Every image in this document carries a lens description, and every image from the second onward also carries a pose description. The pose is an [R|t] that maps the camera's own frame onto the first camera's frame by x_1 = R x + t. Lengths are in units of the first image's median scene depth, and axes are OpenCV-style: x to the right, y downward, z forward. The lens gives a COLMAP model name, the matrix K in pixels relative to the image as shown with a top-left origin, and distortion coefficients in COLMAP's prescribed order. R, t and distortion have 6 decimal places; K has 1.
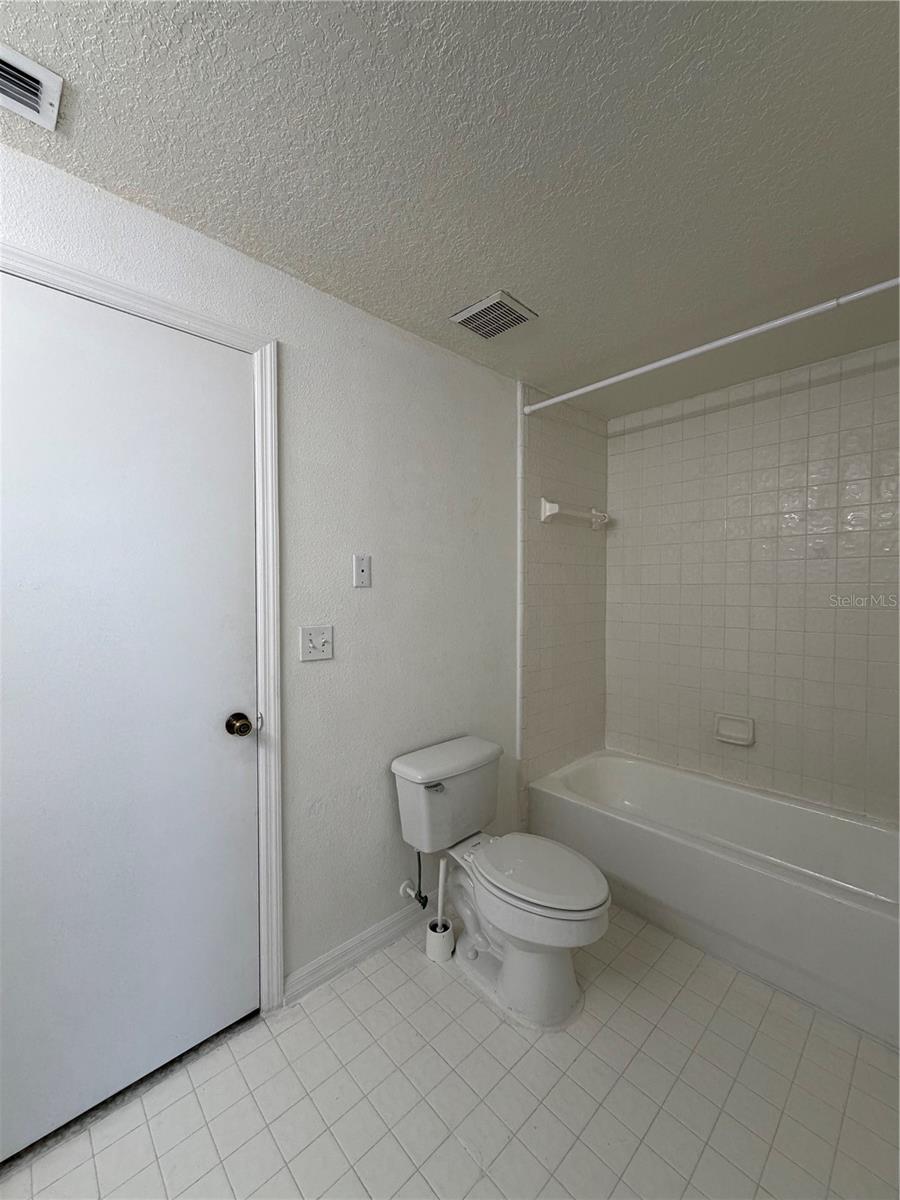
lens RADIAL K [[476.3, 0, 457.5], [0, 476.3, 594.9], [0, 0, 1]] dist [0.001300, -0.000203]
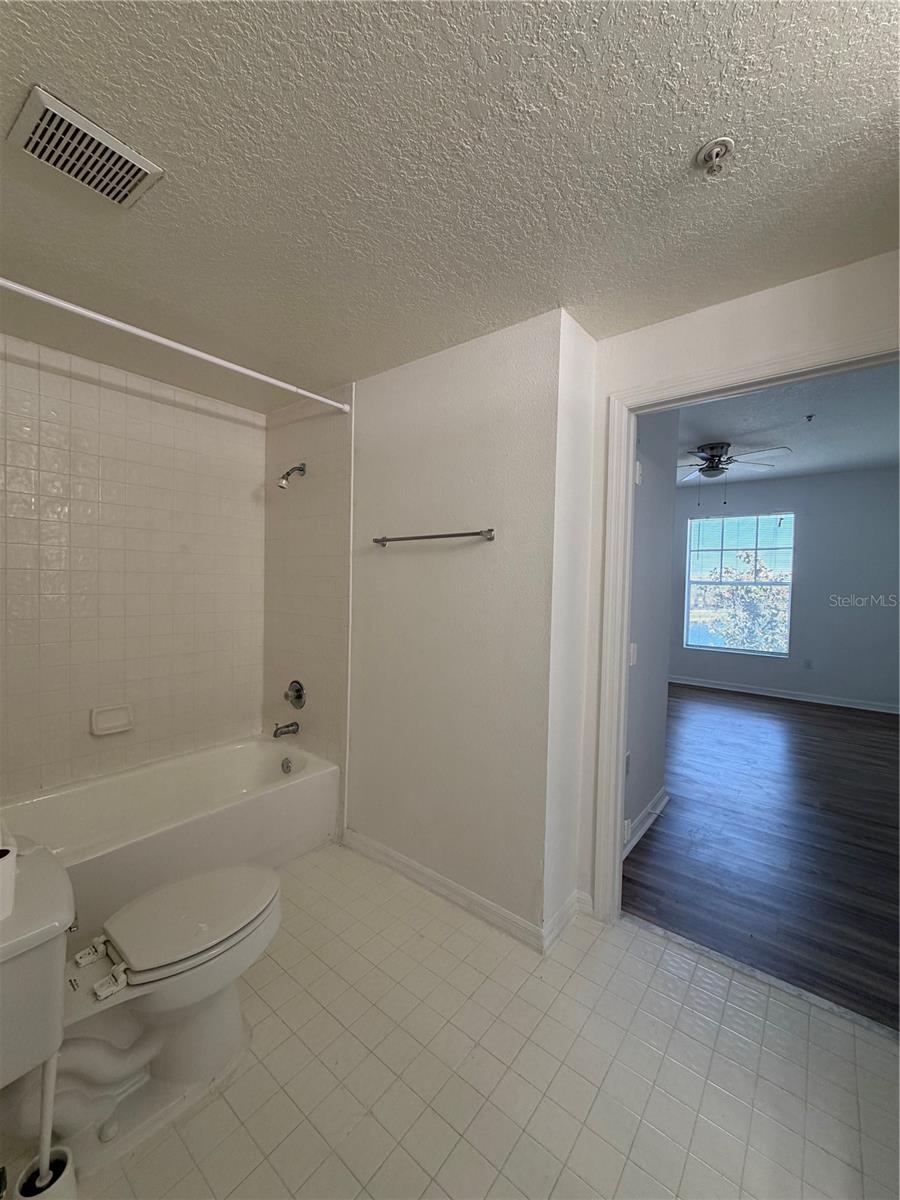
lens RADIAL K [[476.3, 0, 440.4], [0, 476.3, 596.3], [0, 0, 1]] dist [0.001300, -0.000203]
pose [[-0.116298, -0.031464, 0.992716, -0.617783], [-0.009095, 0.999490, 0.030613, -0.011351], [-0.993173, -0.005468, -0.116524, 0.580048]]
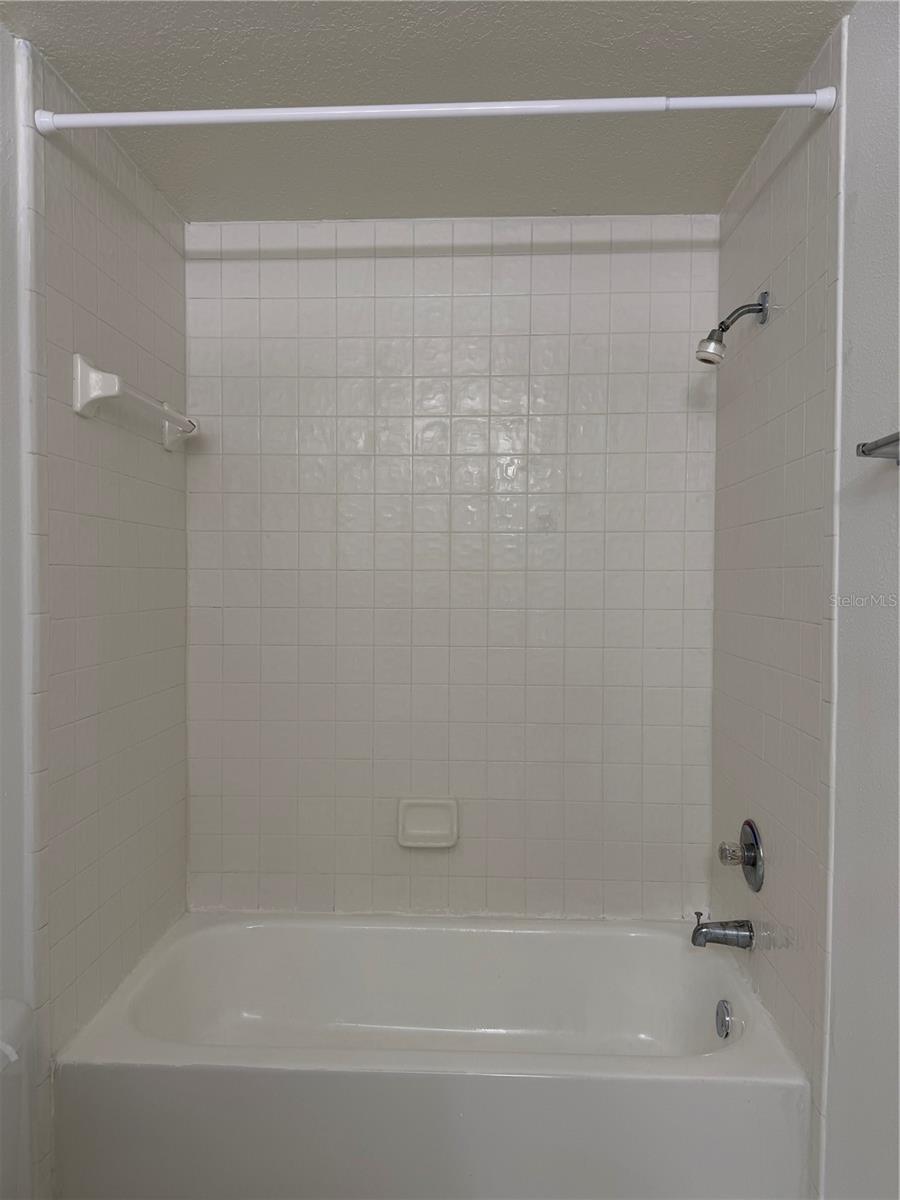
lens RADIAL K [[842.8, 0, 452.2], [0, 842.8, 605.5], [0, 0, 1]] dist [0.034116, -0.034215]
pose [[0.725097, -0.014283, 0.688499, -0.125571], [0.003186, 0.999844, 0.017387, 0.002321], [-0.688640, -0.010414, 0.725029, 0.323380]]
